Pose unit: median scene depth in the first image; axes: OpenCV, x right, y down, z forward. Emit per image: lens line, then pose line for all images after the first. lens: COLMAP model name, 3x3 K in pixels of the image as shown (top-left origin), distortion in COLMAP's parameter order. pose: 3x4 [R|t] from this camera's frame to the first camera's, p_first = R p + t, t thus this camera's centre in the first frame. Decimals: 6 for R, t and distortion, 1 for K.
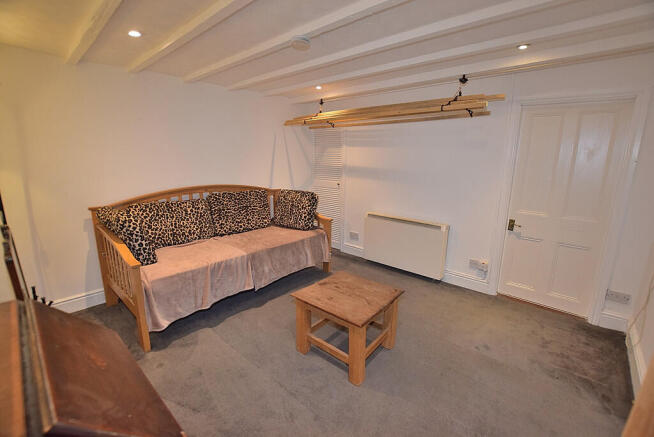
lens RADIAL K [[289.4, 0, 326.7], [0, 289.4, 221.3], [0, 0, 1]] dist [-0.017624, 0.000121]
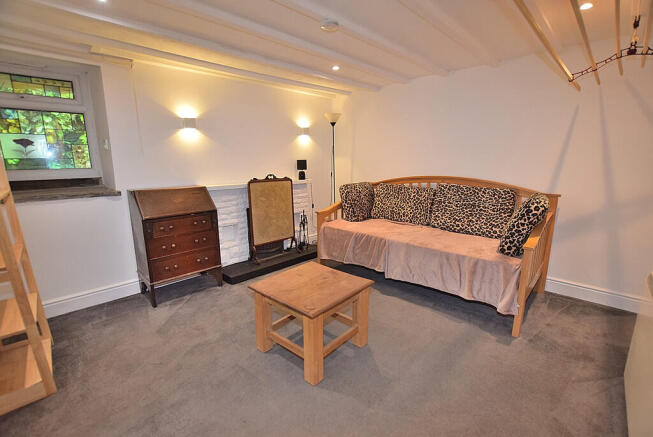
lens RADIAL K [[288.9, 0, 326.9], [0, 288.9, 217.1], [0, 0, 1]] dist [-0.017624, 0.000121]
pose [[-0.050288, 0.178780, -0.982603, 0.656016], [-0.207197, 0.960575, 0.185376, -0.097309], [0.977006, 0.212914, -0.011262, 0.697373]]
